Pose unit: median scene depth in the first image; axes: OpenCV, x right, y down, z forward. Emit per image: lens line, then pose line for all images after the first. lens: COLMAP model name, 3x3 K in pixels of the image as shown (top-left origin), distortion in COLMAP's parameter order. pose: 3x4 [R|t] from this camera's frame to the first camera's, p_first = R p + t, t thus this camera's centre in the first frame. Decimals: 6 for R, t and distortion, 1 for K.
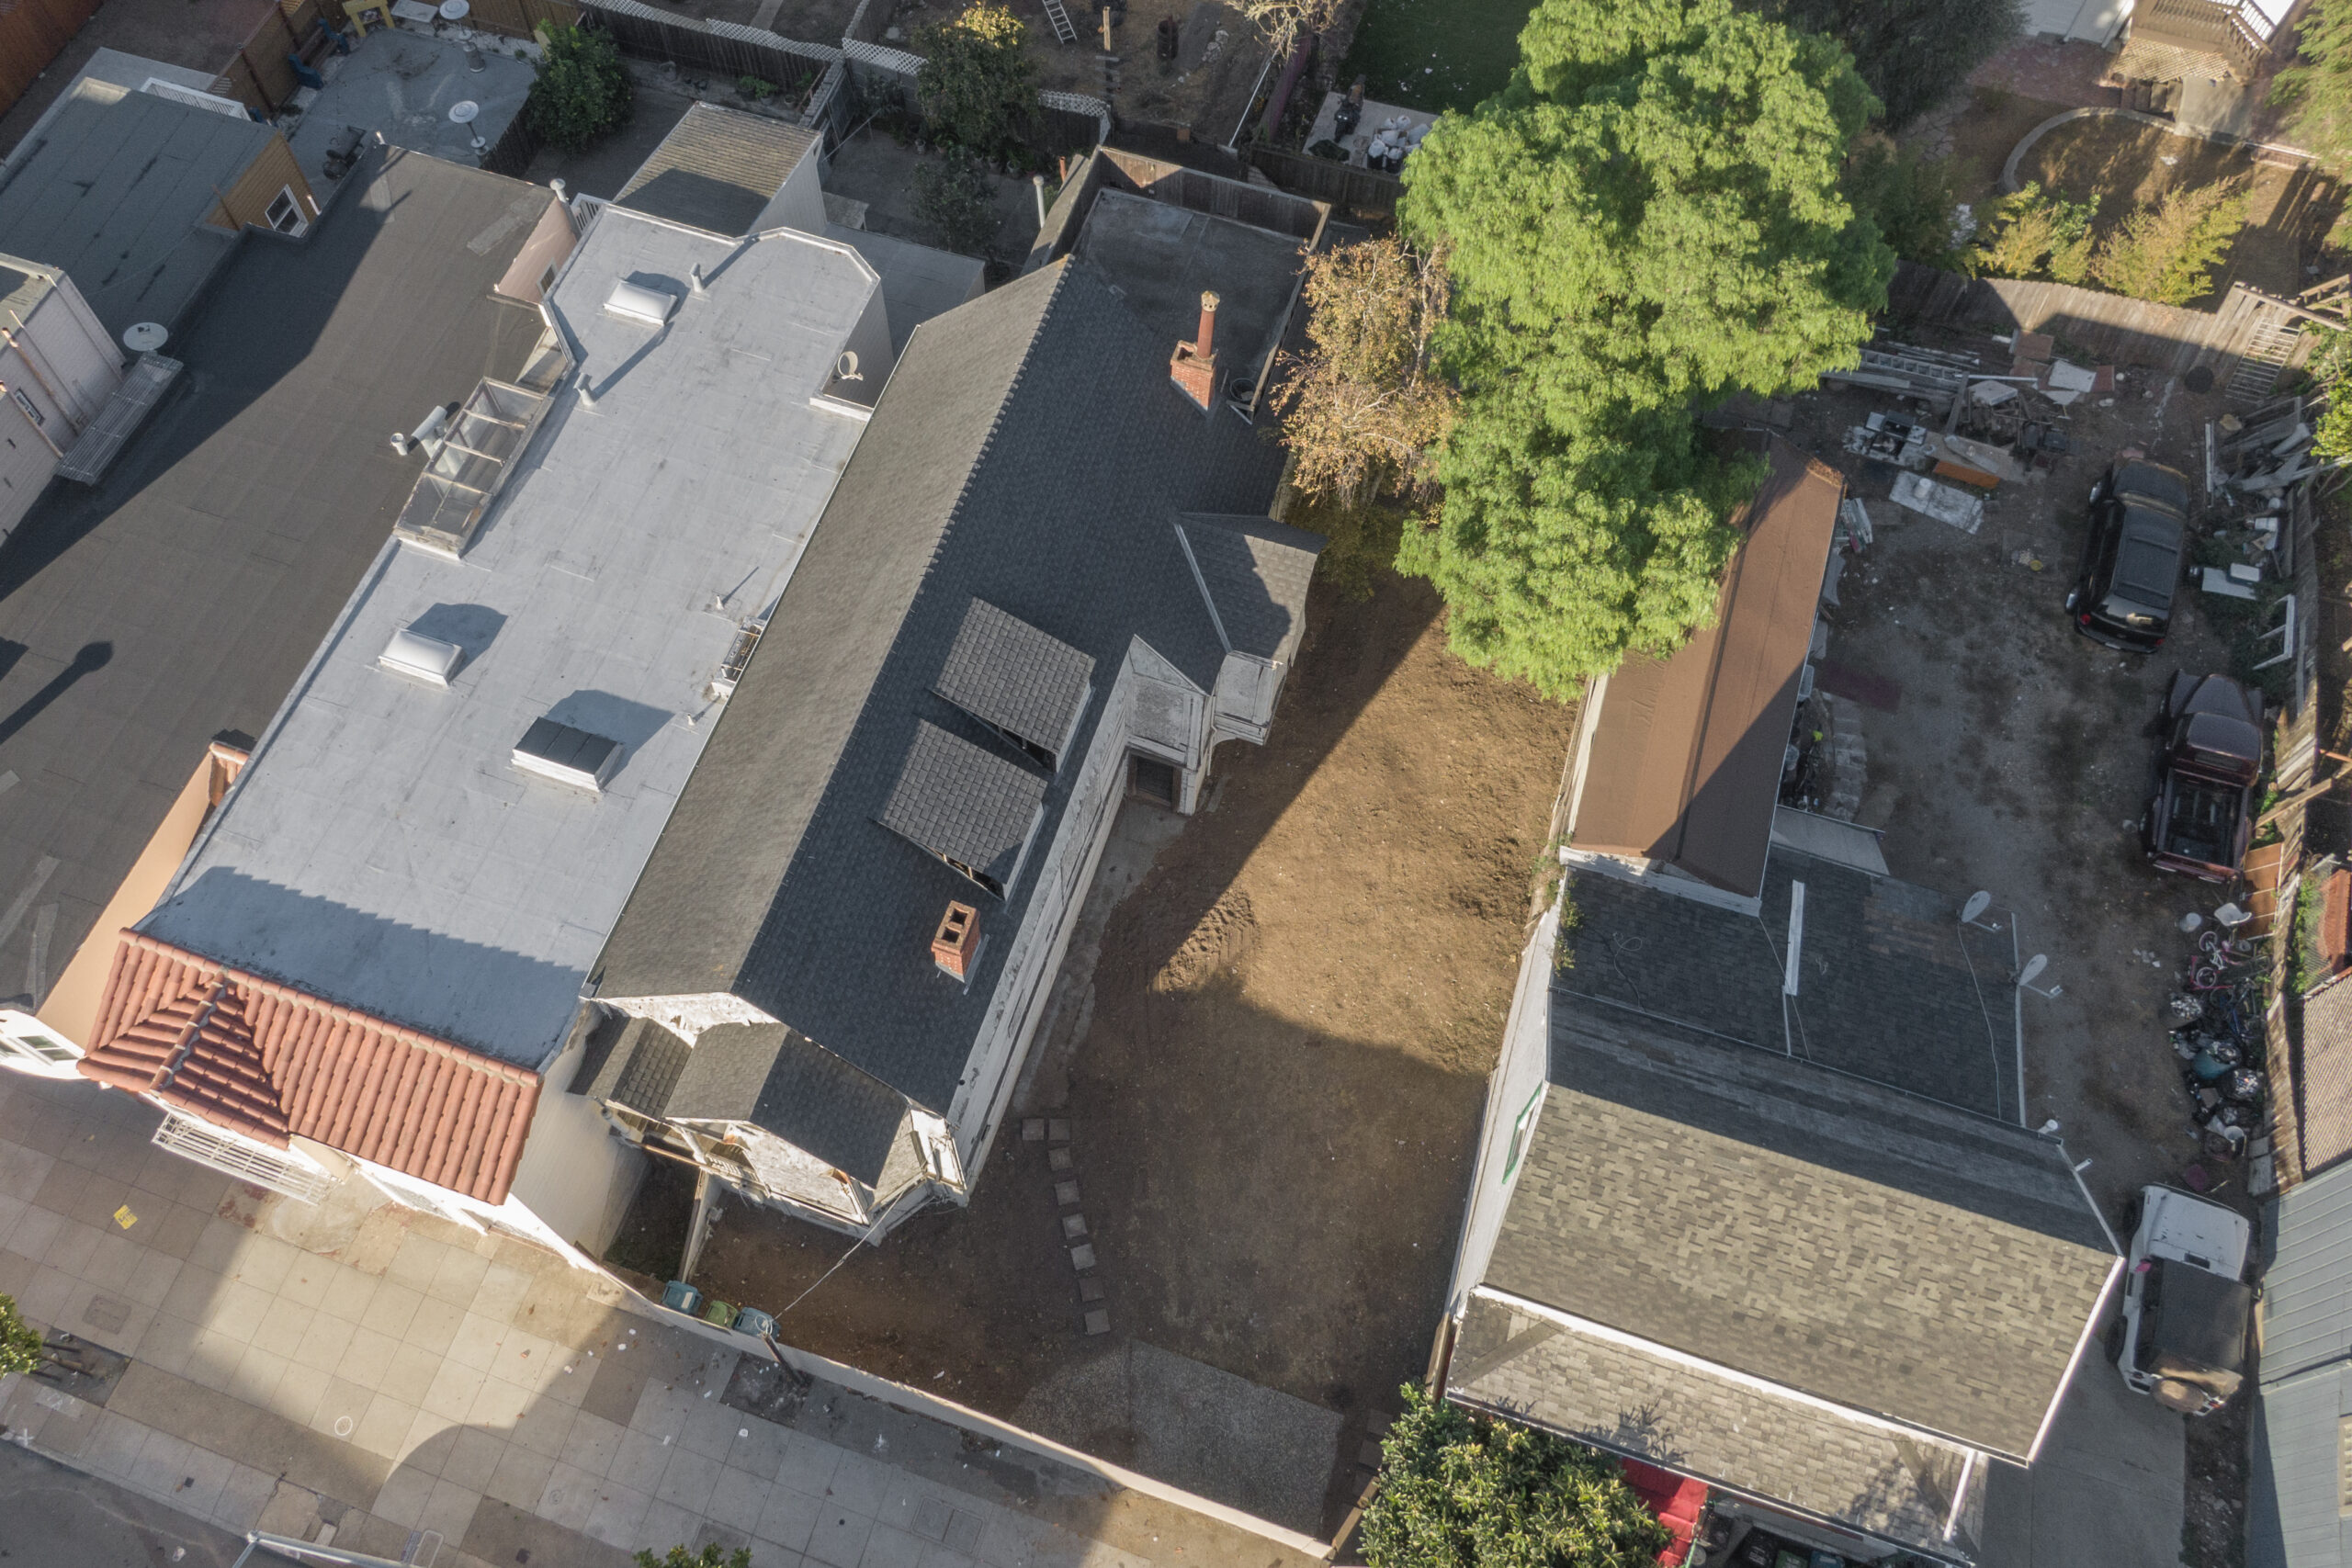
lens RADIAL K [[1670.5, 0, 1179.8], [0, 1670.5, 873.4], [0, 0, 1]] dist [0.027491, -0.001504]
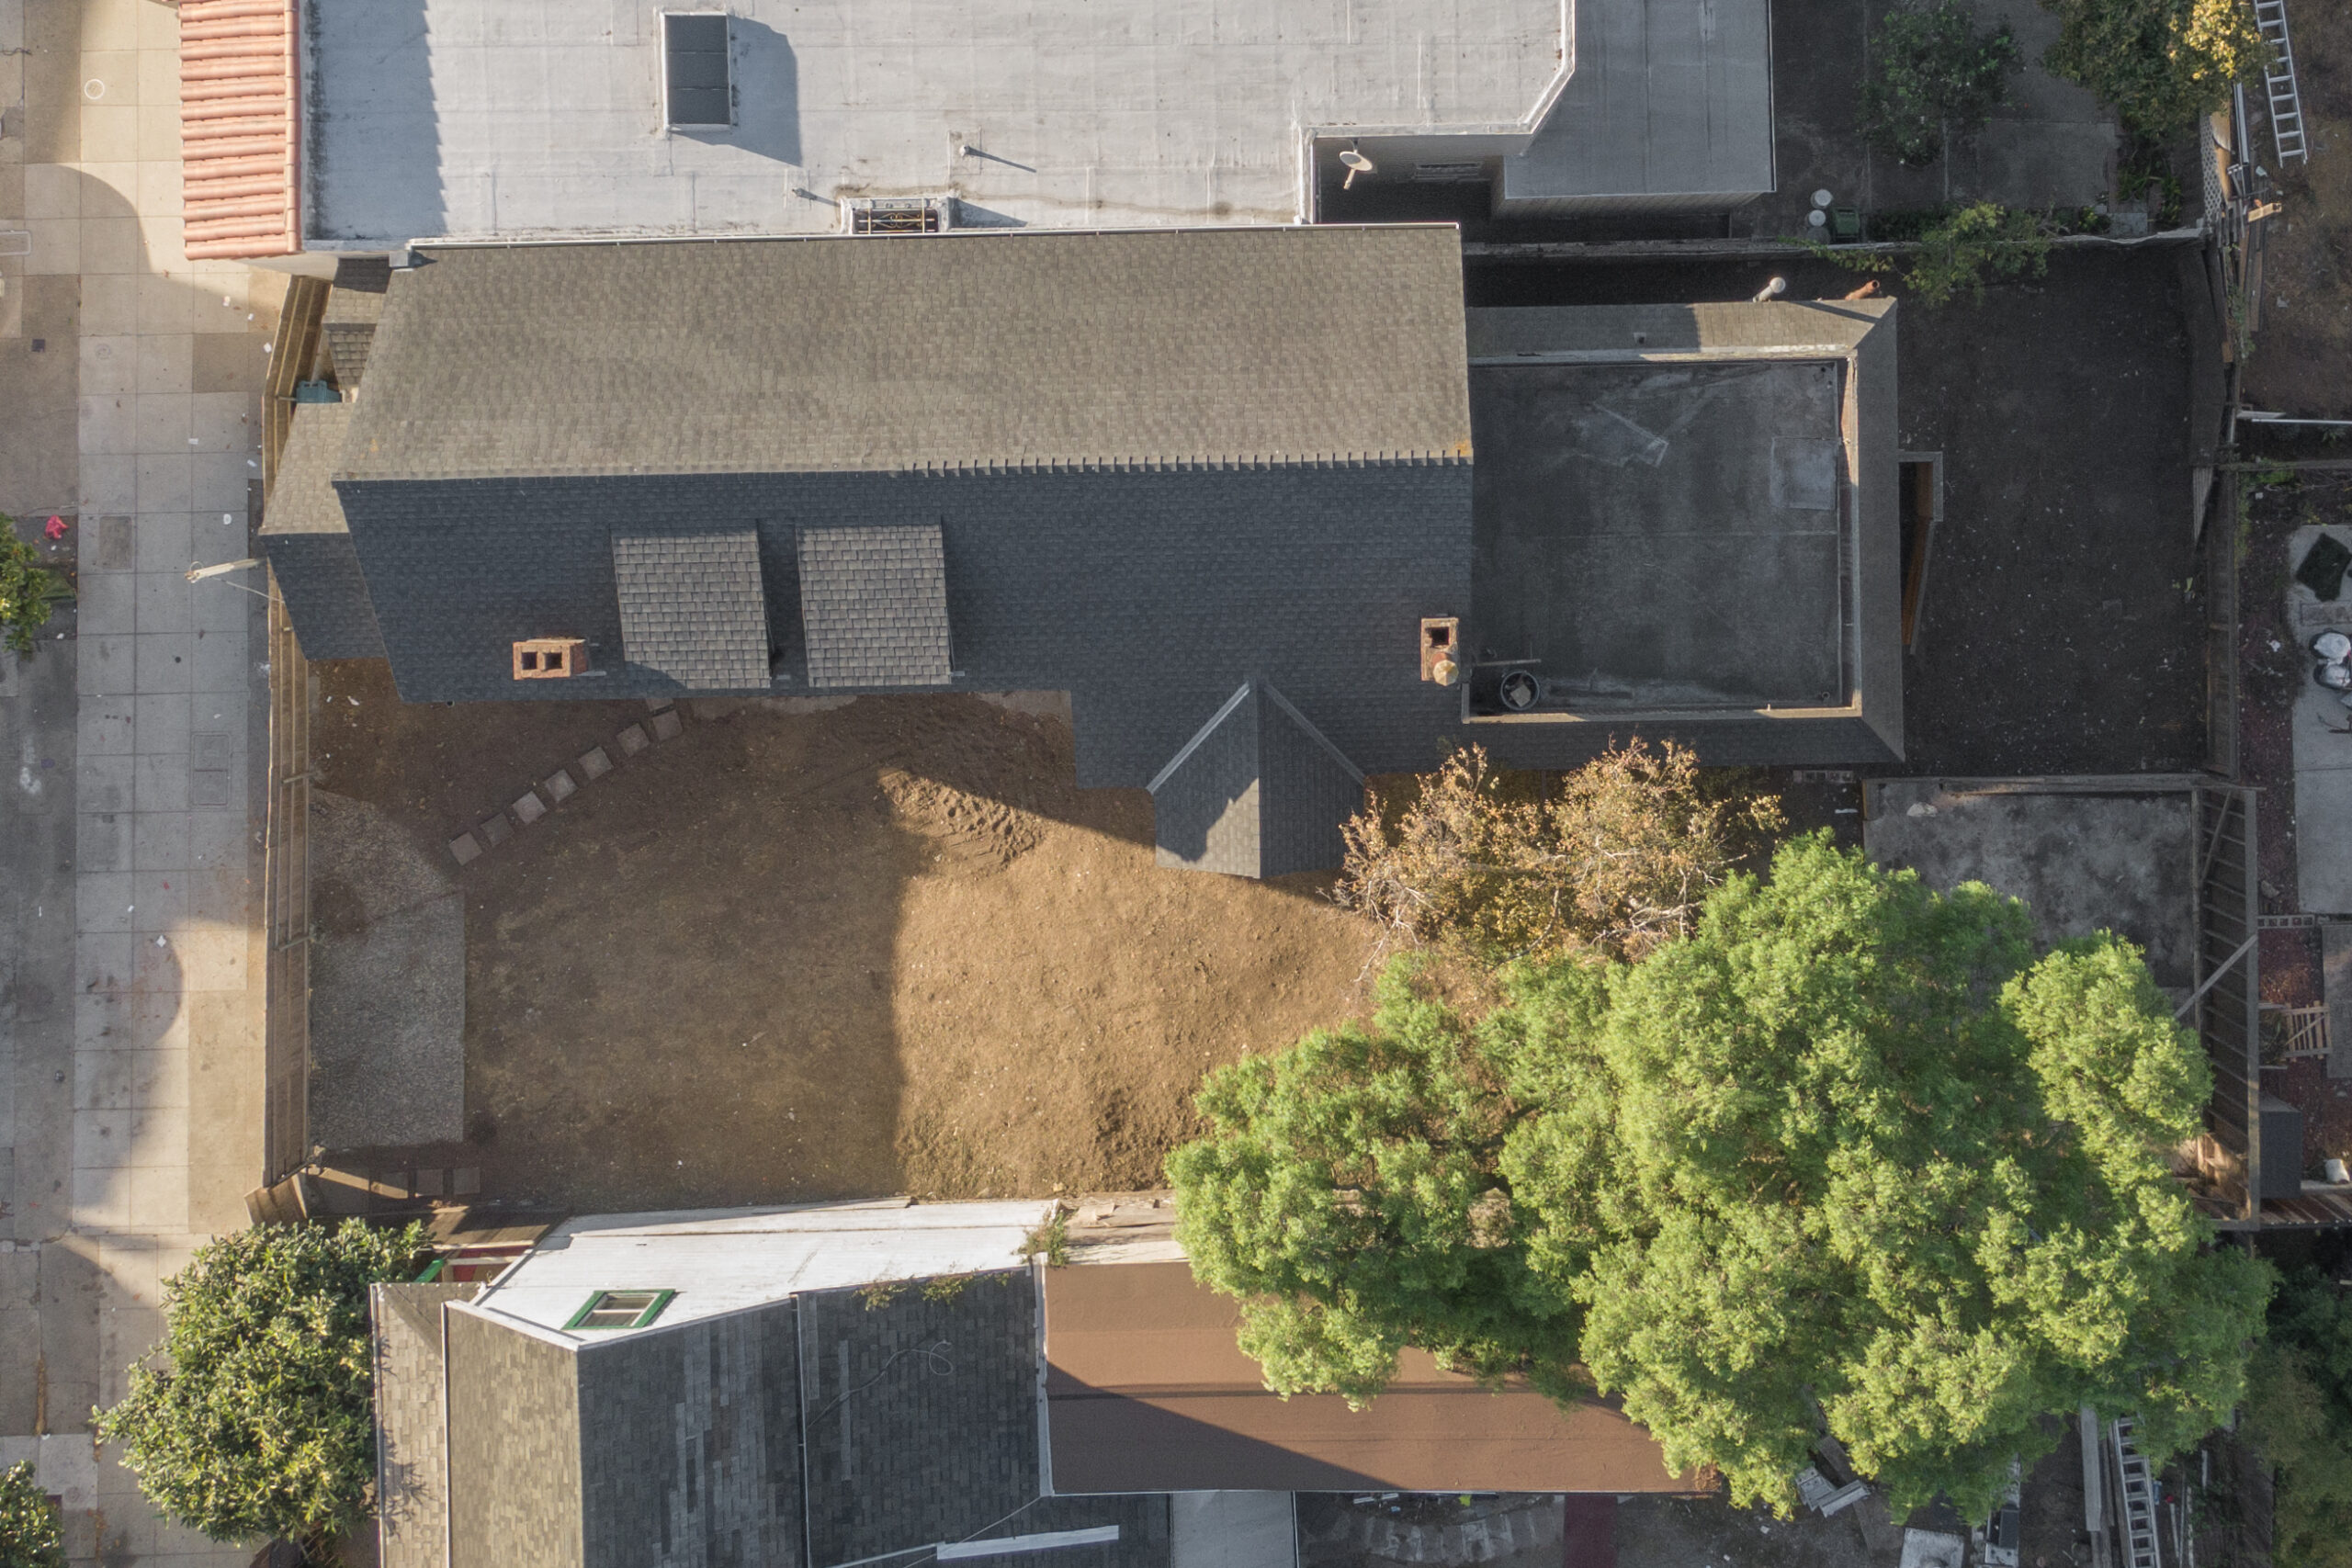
lens RADIAL K [[2659.8, 0, 1107.6], [0, 2659.8, 708.7], [0, 0, 1]] dist [0.034833, 0.015639]
pose [[0.324082, 0.945980, 0.009587, -0.023729], [-0.847803, 0.285922, 0.446631, -0.685215], [0.419763, -0.152873, 0.894667, -0.102114]]
